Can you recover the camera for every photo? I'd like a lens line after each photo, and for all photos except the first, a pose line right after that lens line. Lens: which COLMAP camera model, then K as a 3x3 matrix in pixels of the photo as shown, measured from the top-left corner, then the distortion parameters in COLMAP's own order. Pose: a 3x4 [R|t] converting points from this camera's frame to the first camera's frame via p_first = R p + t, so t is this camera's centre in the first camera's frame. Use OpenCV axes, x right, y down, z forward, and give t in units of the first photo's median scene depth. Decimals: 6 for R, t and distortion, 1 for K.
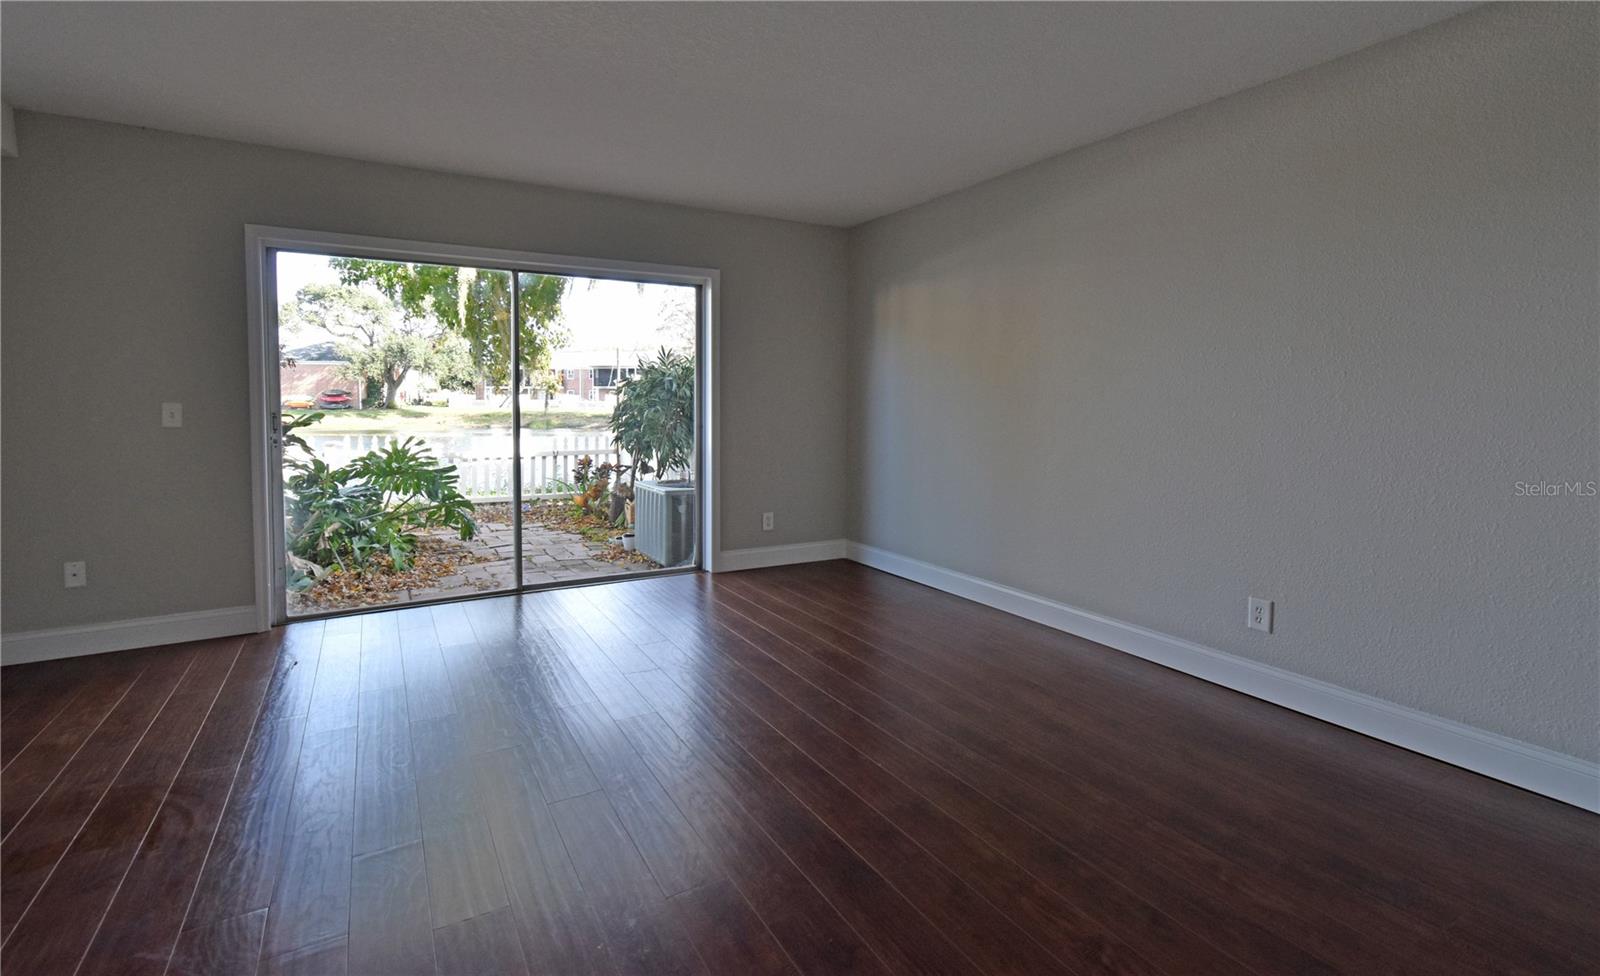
lens RADIAL K [[746.2, 0, 797.9], [0, 746.2, 433.5], [0, 0, 1]] dist [0.014975, 0.000245]
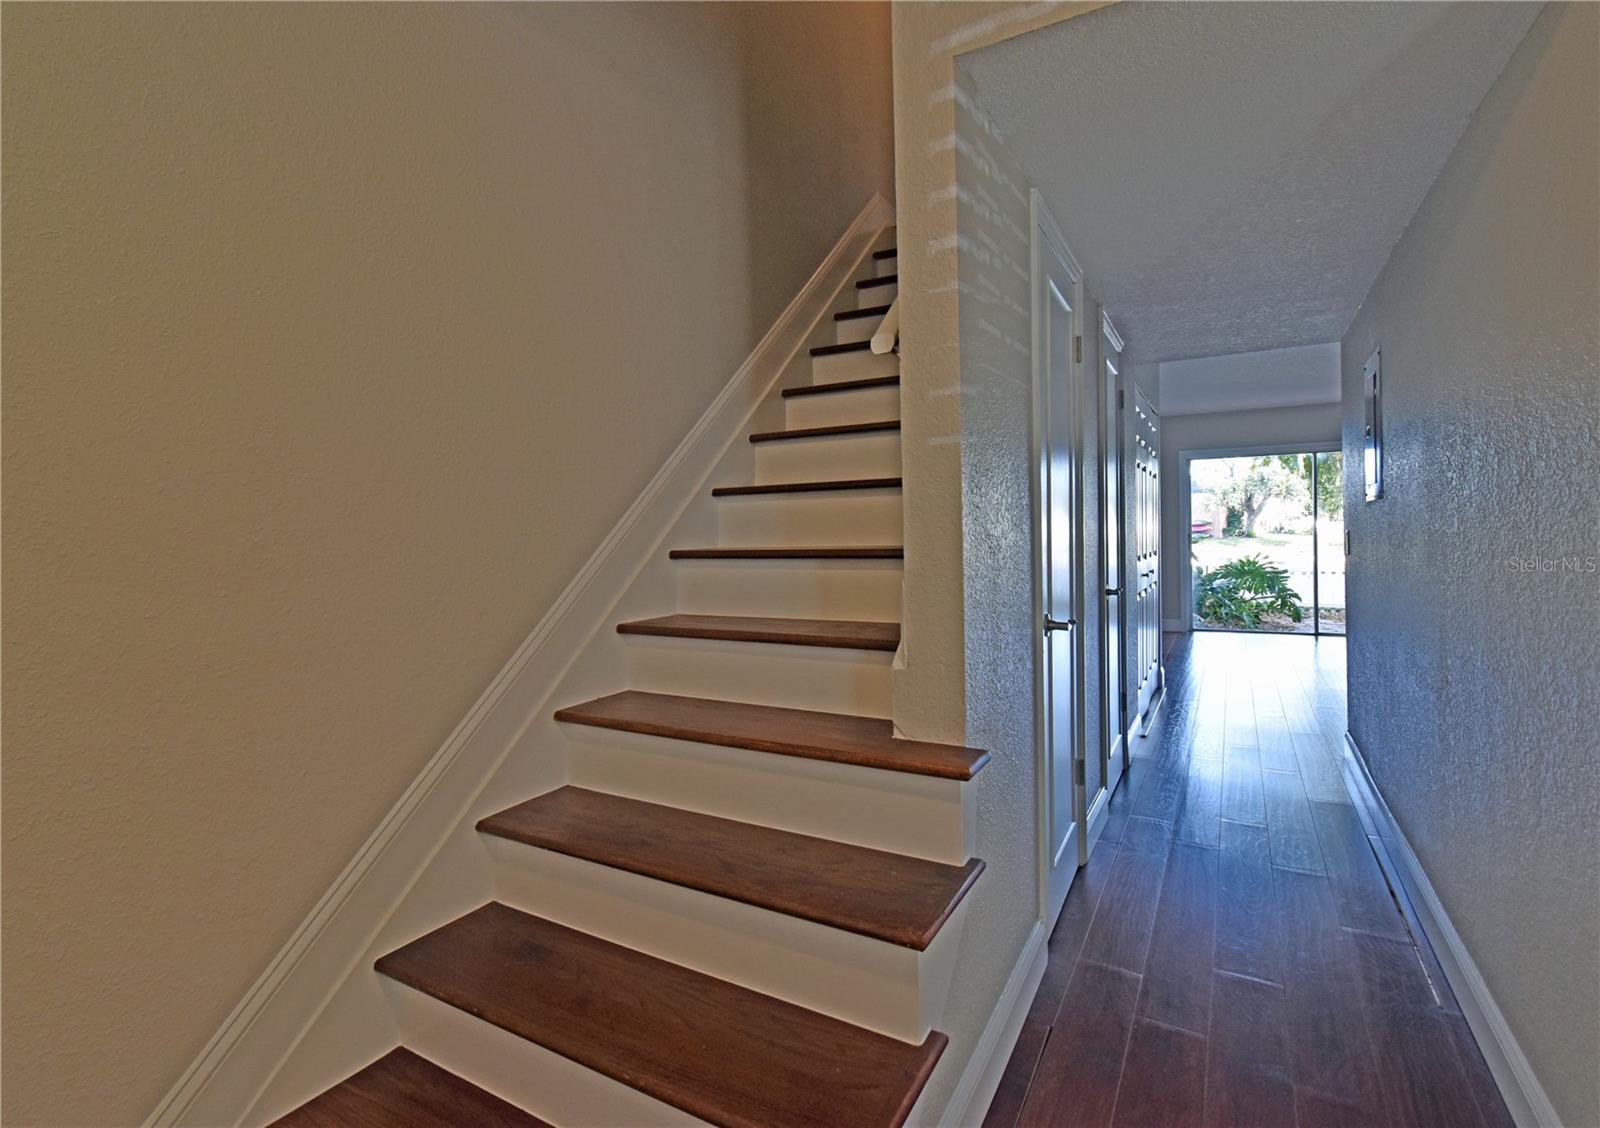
lens RADIAL K [[757.4, 0, 801.2], [0, 757.4, 546.4], [0, 0, 1]] dist [-0.001738, -0.000176]
pose [[0.511649, 0.000865, -0.859194, 0.295887], [-0.019762, 0.999747, -0.010762, 0.026494], [0.858967, 0.022485, 0.511536, -0.523971]]
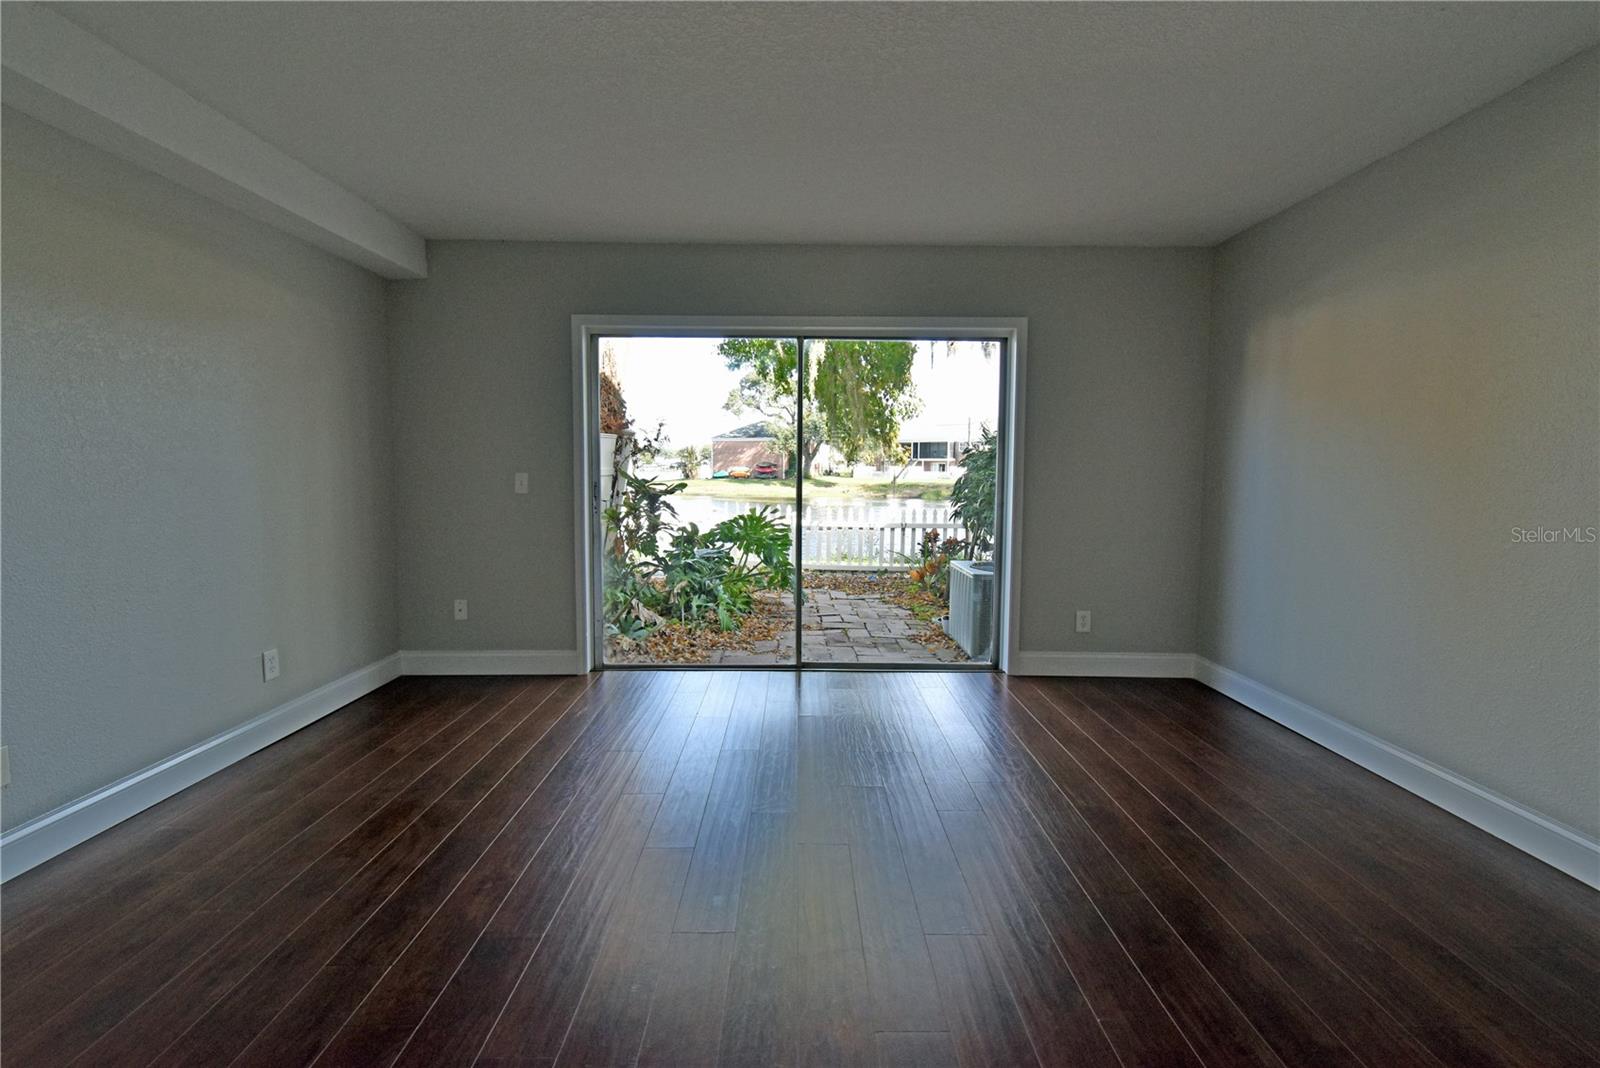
lens RADIAL K [[746.8, 0, 798.2], [0, 746.8, 524.8], [0, 0, 1]] dist [0.011552, -0.000585]
pose [[0.870419, 0.040372, -0.490653, 0.055880], [-0.027683, 0.999069, 0.033096, -0.004487], [0.491532, -0.015225, 0.870726, 0.084919]]
